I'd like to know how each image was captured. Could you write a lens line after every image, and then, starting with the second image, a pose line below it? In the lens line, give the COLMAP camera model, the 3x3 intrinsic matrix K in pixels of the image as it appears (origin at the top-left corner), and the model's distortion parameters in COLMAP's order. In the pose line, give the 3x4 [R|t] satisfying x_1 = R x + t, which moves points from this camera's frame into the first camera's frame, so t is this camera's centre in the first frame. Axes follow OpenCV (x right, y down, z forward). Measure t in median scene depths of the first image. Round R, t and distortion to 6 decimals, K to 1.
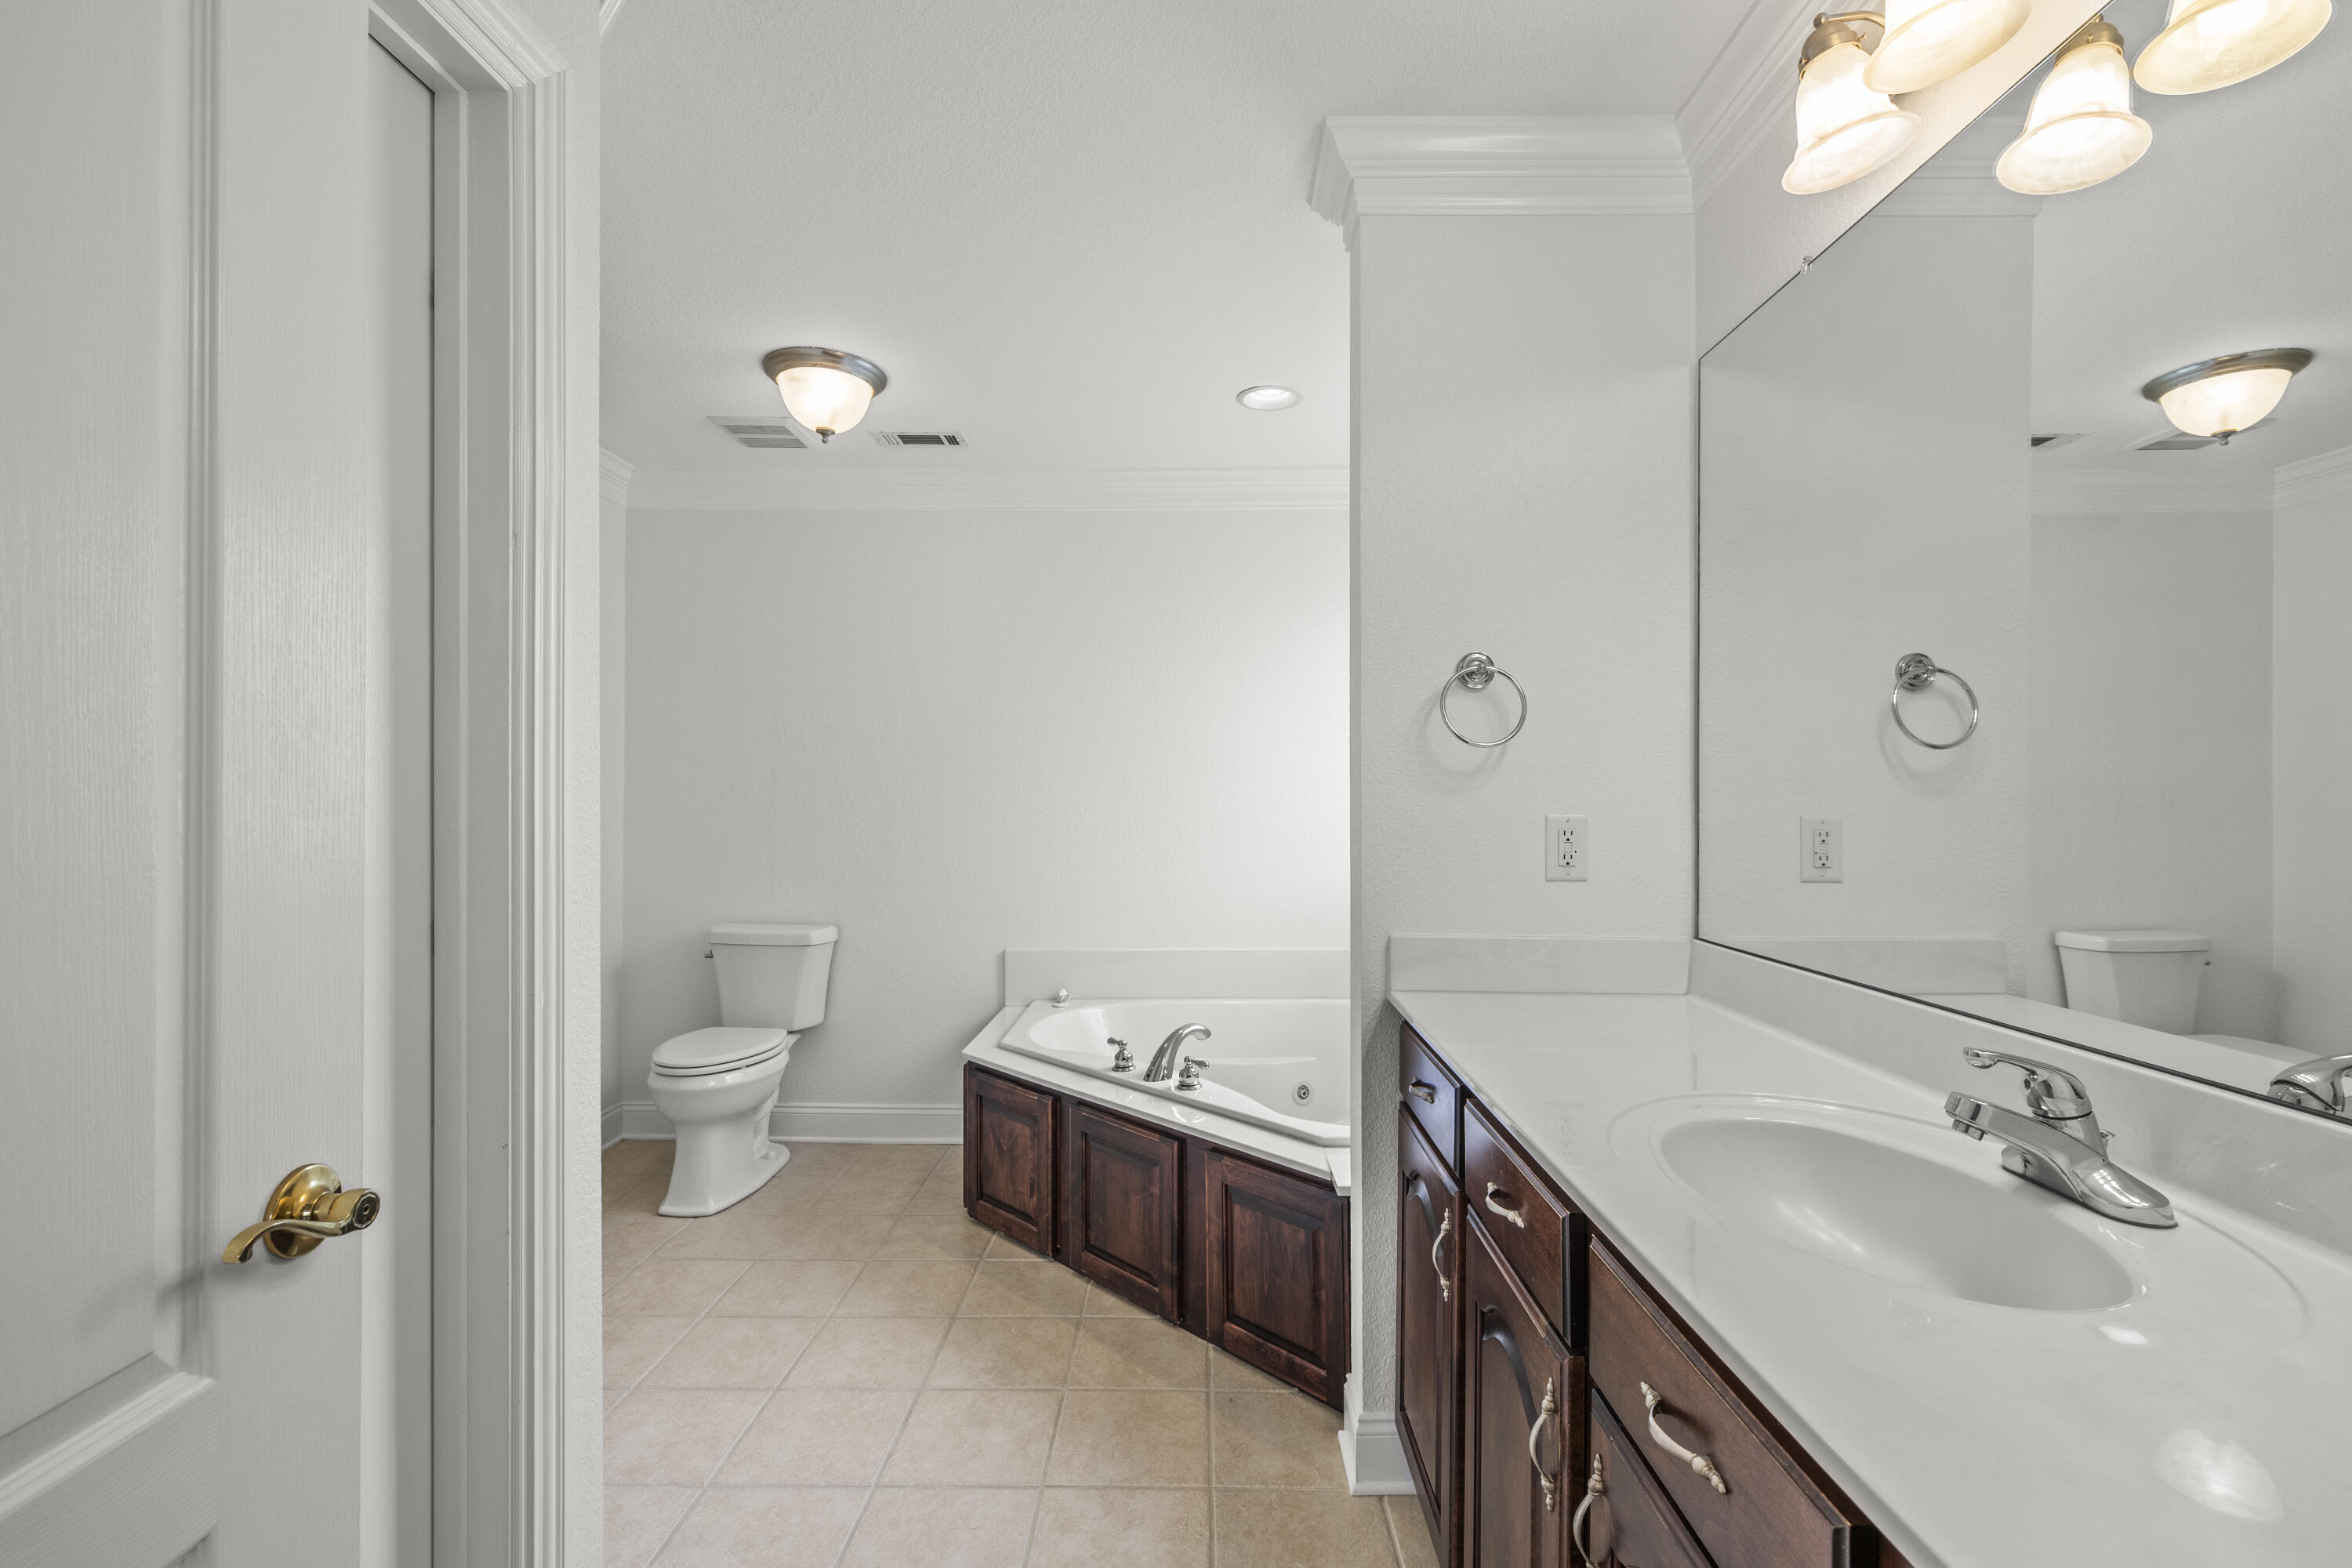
lens RADIAL K [[1018.9, 0, 1187.8], [0, 1018.9, 796.1], [0, 0, 1]] dist [-0.000332, 0.000072]
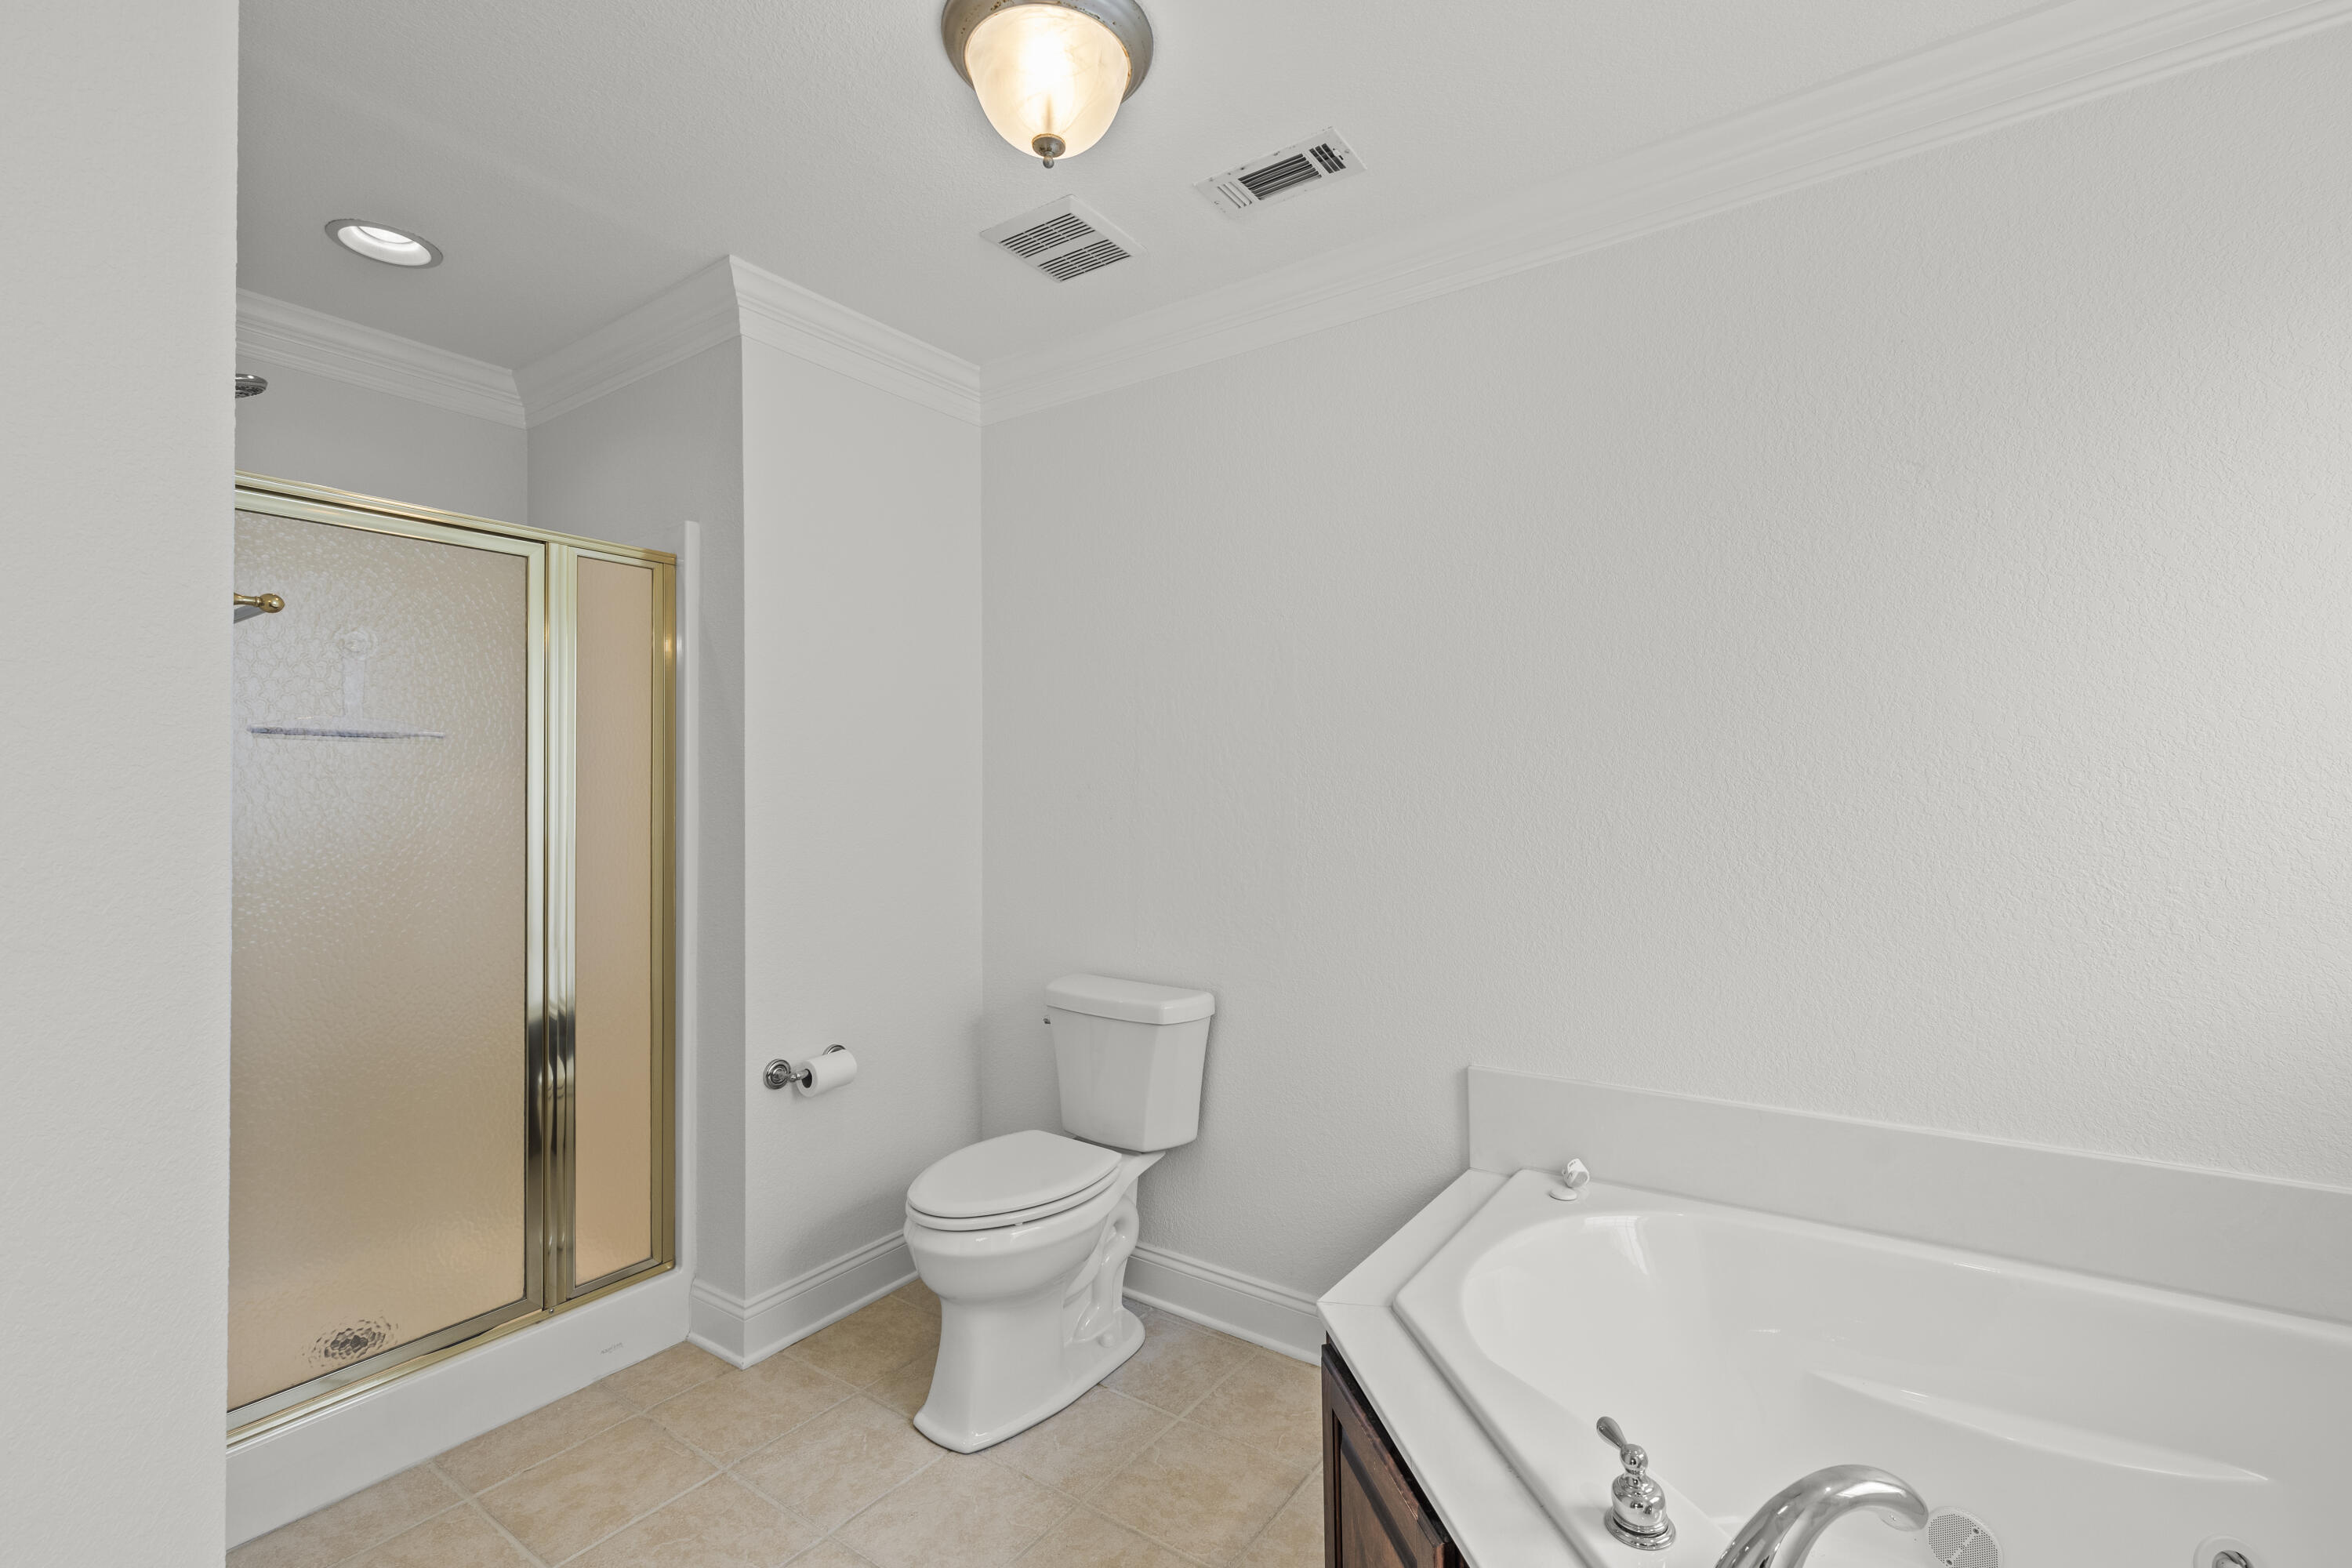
lens RADIAL K [[1018.9, 0, 1193.4], [0, 1018.9, 769.1], [0, 0, 1]] dist [-0.000332, 0.000072]
pose [[0.828630, -0.021537, -0.559383, 0.018410], [0.010860, 0.999690, -0.022403, -0.002344], [0.559692, 0.012489, 0.828607, 0.682265]]
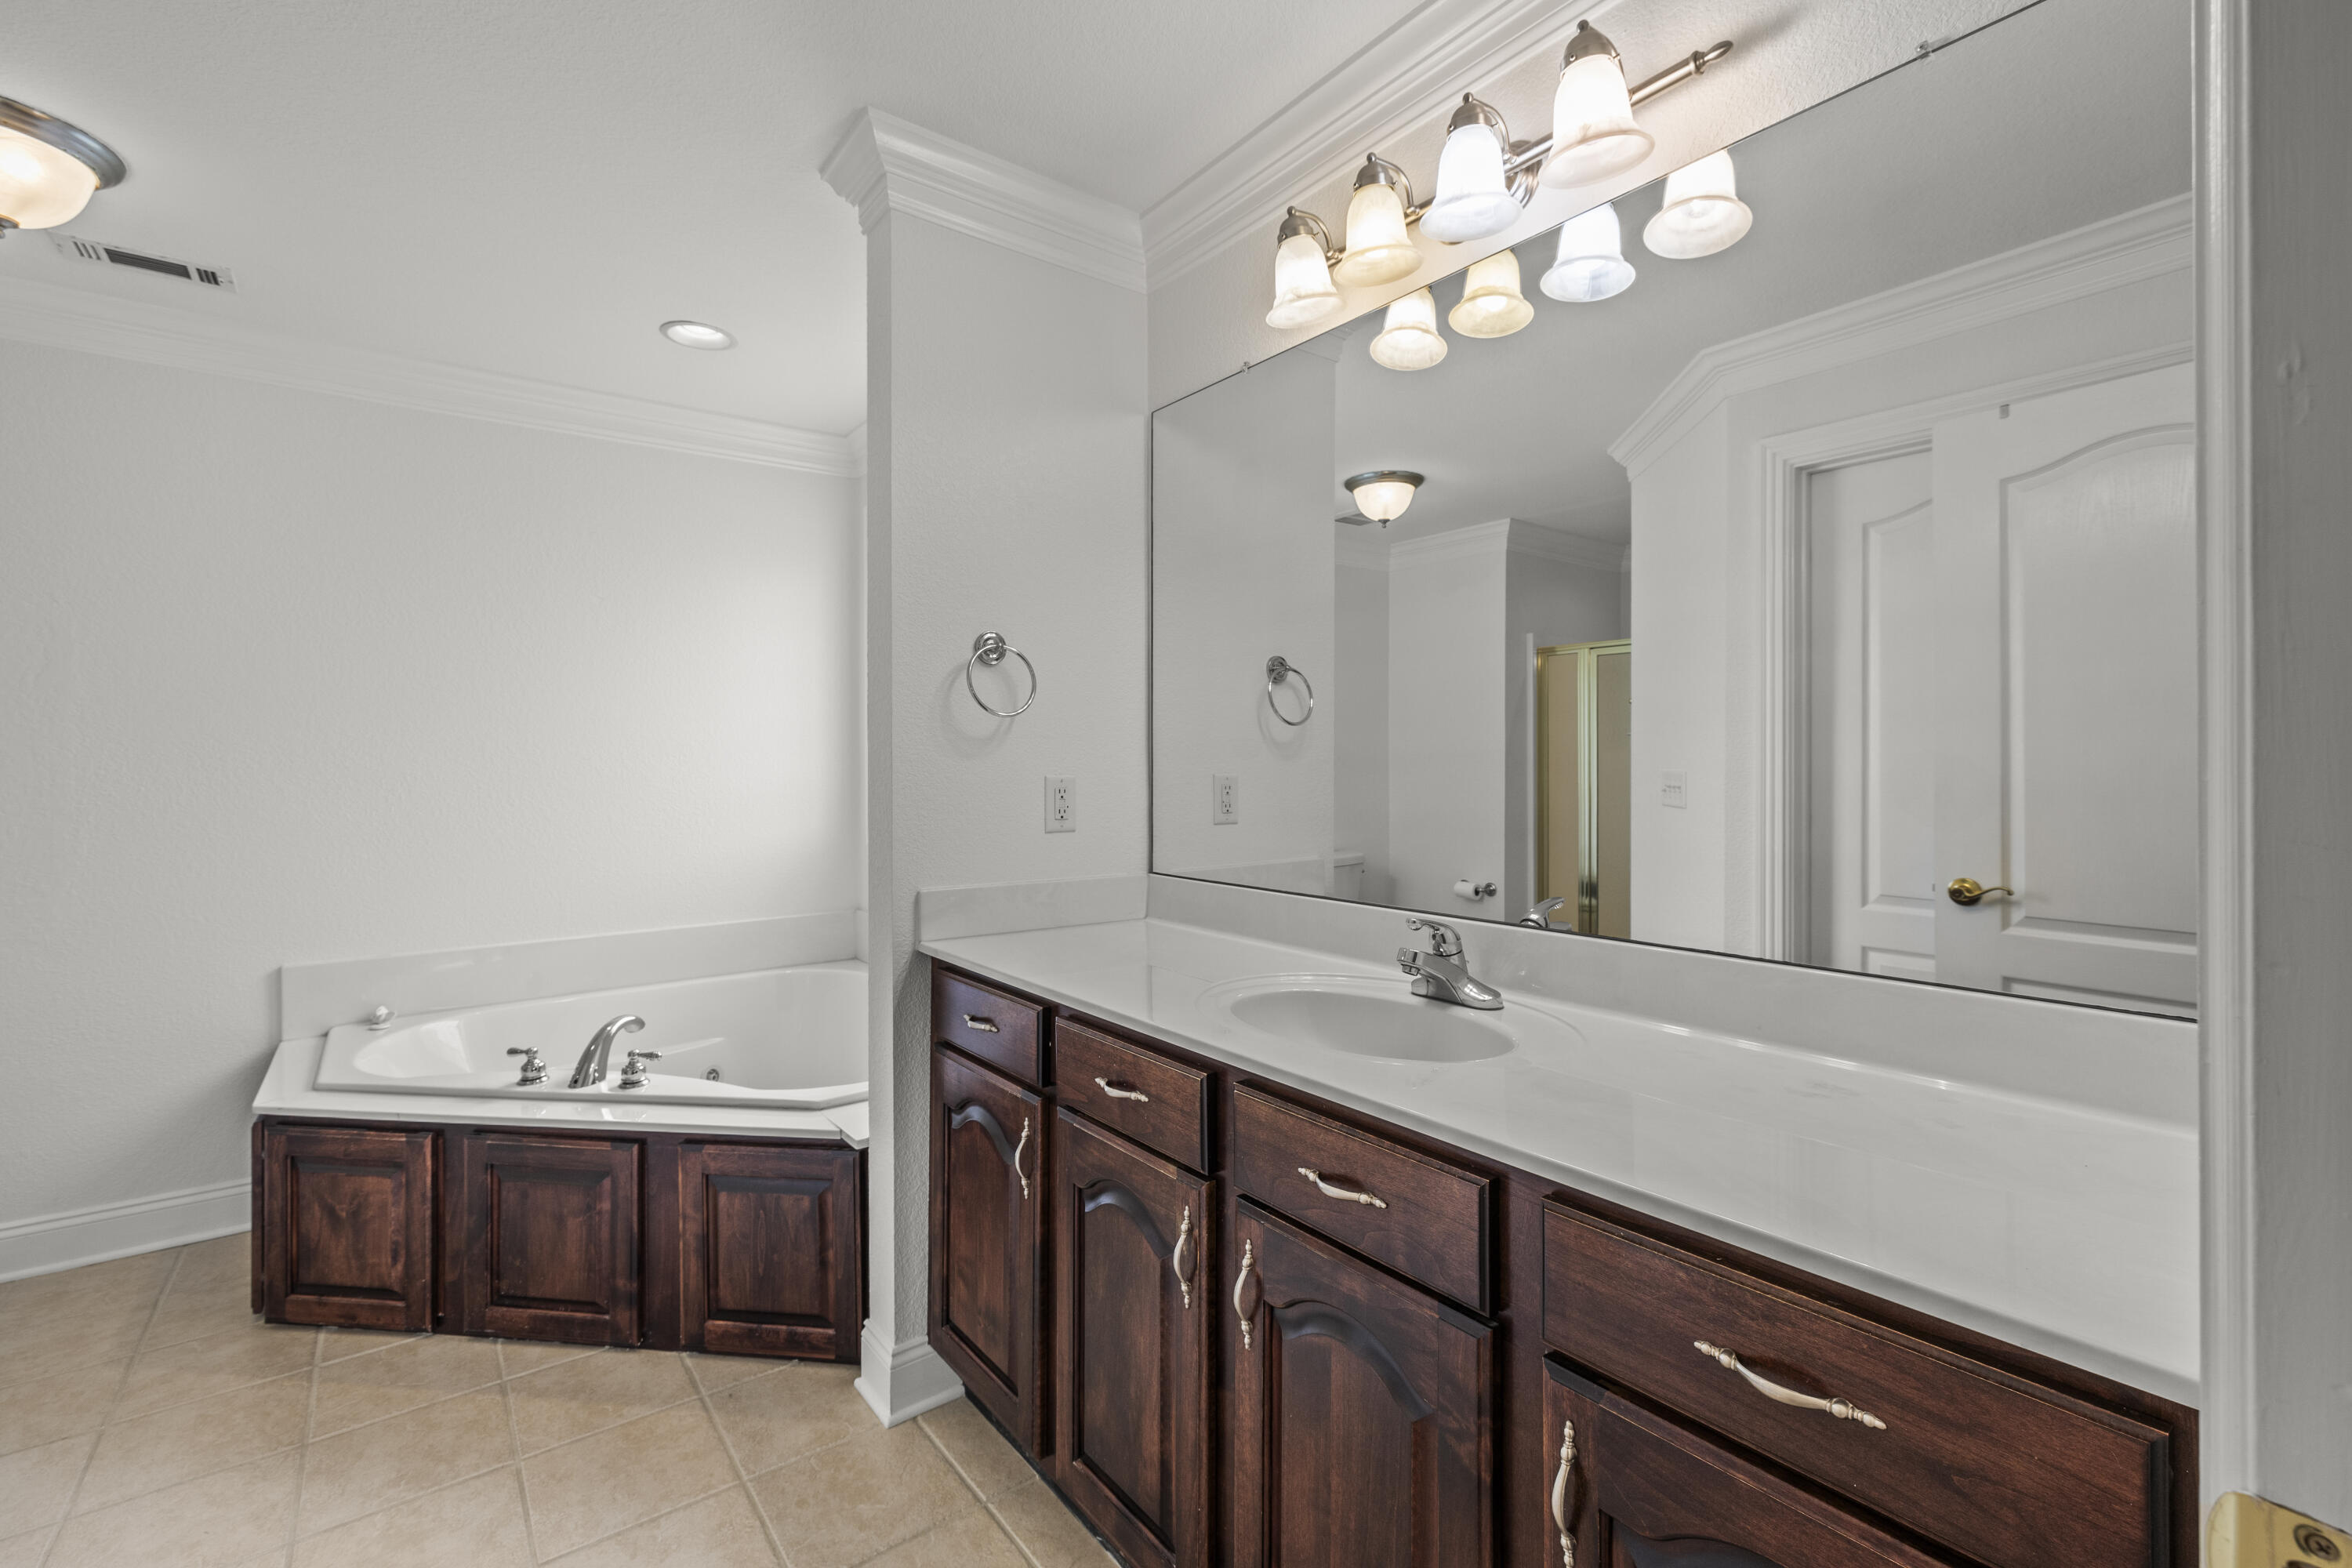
lens RADIAL K [[1018.9, 0, 1176.7], [0, 1018.9, 759.3], [0, 0, 1]] dist [-0.000332, 0.000072]
pose [[0.786318, -0.002710, 0.617817, -0.188316], [0.003626, 0.999993, -0.000229, 0.000122], [-0.617812, 0.002420, 0.786322, -0.006389]]
